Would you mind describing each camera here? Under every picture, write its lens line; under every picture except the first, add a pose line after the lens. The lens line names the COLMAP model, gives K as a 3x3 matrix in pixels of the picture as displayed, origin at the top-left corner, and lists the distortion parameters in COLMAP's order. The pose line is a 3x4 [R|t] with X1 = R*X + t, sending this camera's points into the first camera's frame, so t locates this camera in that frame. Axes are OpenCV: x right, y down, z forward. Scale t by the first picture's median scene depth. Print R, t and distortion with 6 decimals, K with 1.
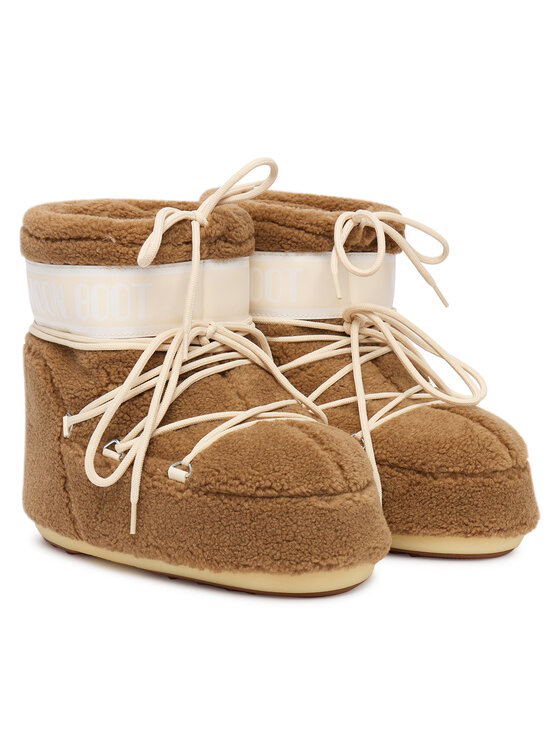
lens RADIAL K [[1533.0, 0, 281.8], [0, 1533.0, 370.7], [0, 0, 1]] dist [0.479488, 0.000000]
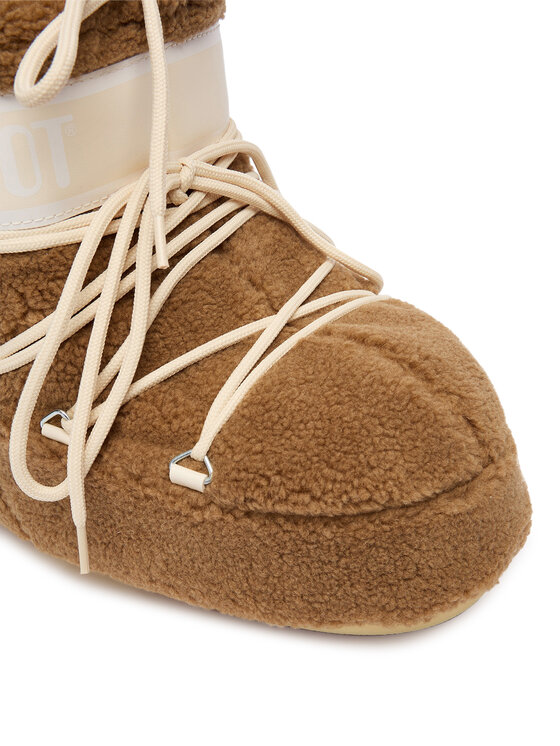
lens RADIAL K [[954.5, 0, 322.4], [0, 954.5, 376.4], [0, 0, 1]] dist [-0.003878, 0.000000]
pose [[0.978328, -0.152528, 0.140031, -0.062213], [0.092816, 0.927583, 0.361905, -0.086287], [-0.185091, -0.341065, 0.921638, 0.680687]]
